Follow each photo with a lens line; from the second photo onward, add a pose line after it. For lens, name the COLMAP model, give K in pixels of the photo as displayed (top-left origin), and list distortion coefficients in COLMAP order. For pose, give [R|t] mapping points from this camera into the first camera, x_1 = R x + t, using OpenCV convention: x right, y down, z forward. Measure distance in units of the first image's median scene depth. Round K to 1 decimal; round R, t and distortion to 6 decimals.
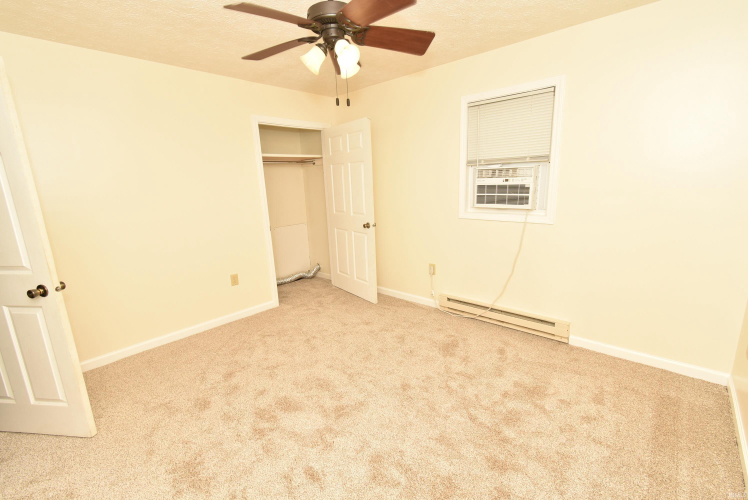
lens RADIAL K [[324.0, 0, 386.2], [0, 324.0, 247.8], [0, 0, 1]] dist [-0.033203, -0.000041]
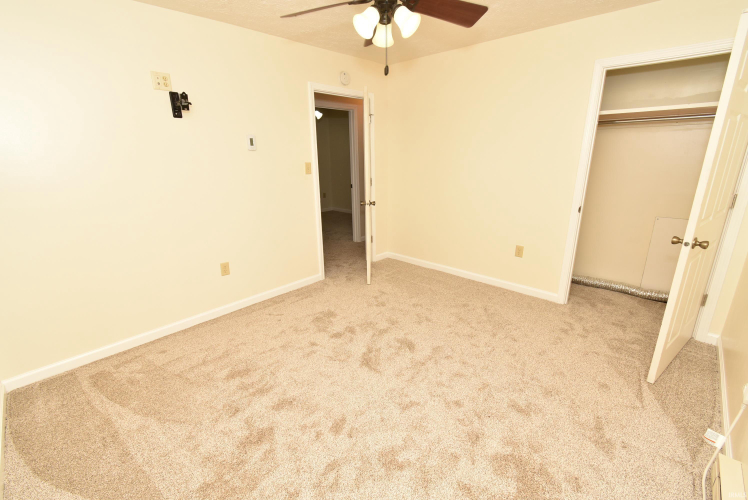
lens RADIAL K [[335.7, 0, 373.9], [0, 335.7, 249.4], [0, 0, 1]] dist [0.007674, -0.000393]
pose [[-0.030562, 0.310364, -0.950126, 0.495774], [-0.202836, 0.928866, 0.309943, -0.129425], [0.978736, 0.202193, 0.034565, 0.519767]]
